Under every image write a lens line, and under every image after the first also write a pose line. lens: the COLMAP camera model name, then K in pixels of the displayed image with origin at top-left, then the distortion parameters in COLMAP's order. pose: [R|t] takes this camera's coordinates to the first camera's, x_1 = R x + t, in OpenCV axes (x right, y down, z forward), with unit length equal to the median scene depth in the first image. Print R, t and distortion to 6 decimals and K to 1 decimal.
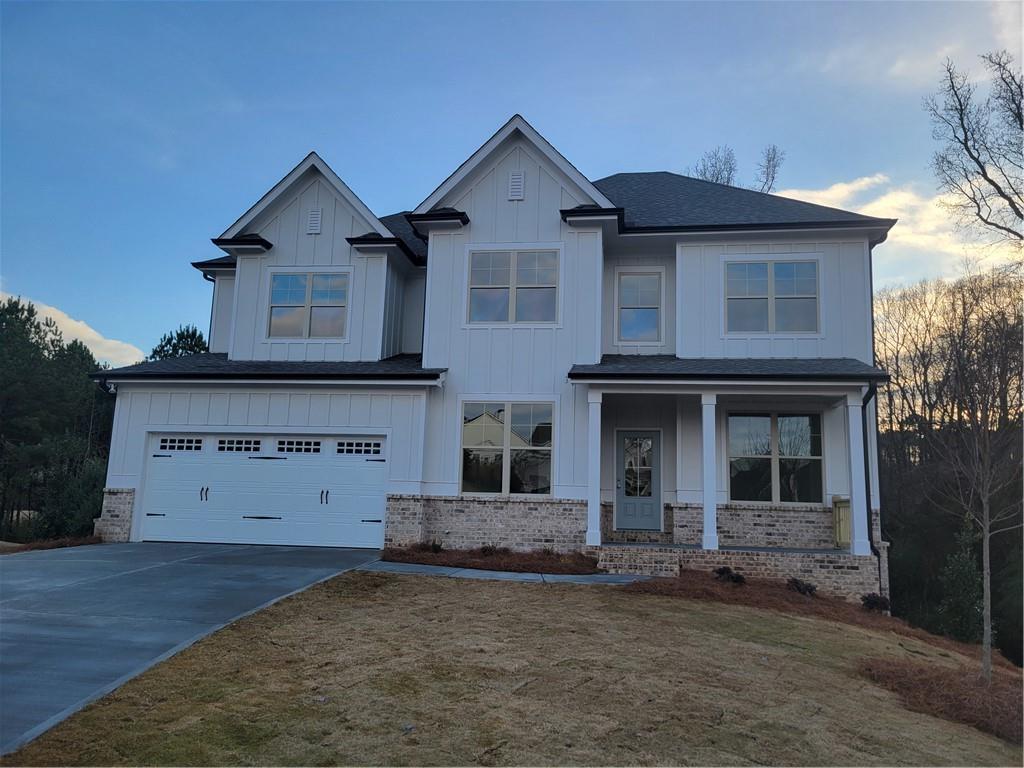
lens RADIAL K [[770.7, 0, 540.8], [0, 770.7, 380.3], [0, 0, 1]] dist [0.043482, -0.023090]
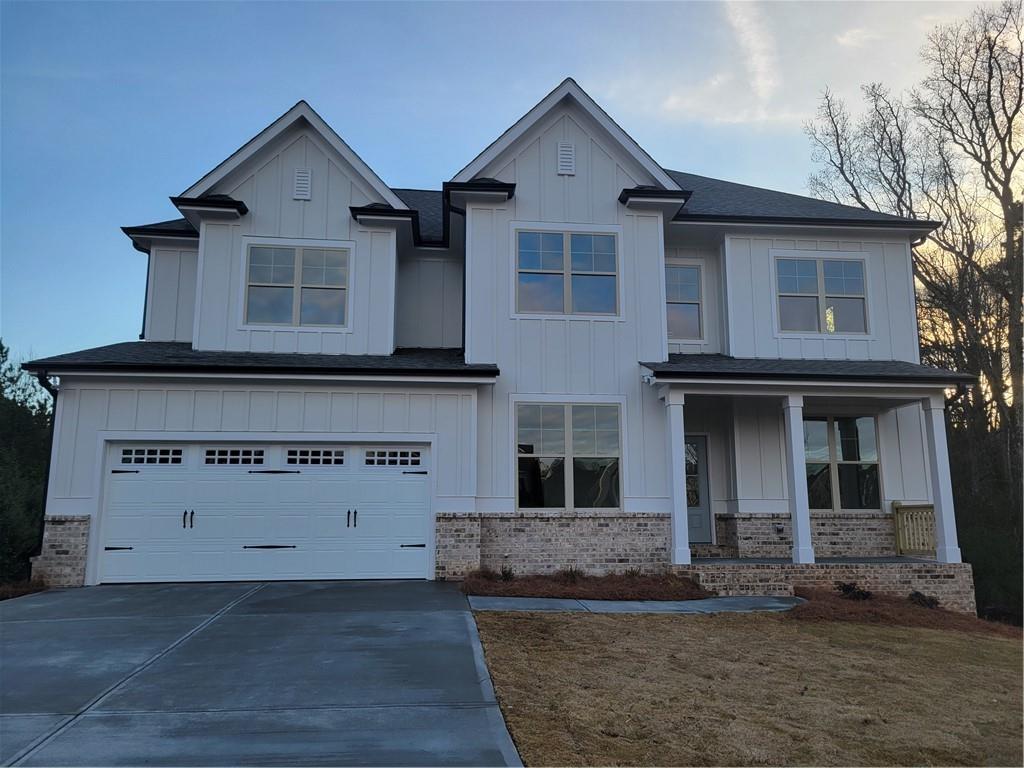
lens RADIAL K [[770.7, 0, 512.8], [0, 770.7, 381.8], [0, 0, 1]] dist [0.043482, -0.023090]
pose [[0.969775, 0.011451, 0.243731, -0.309795], [-0.010607, 0.999932, -0.004775, 0.007944], [-0.243769, 0.002045, 0.969831, 0.160669]]
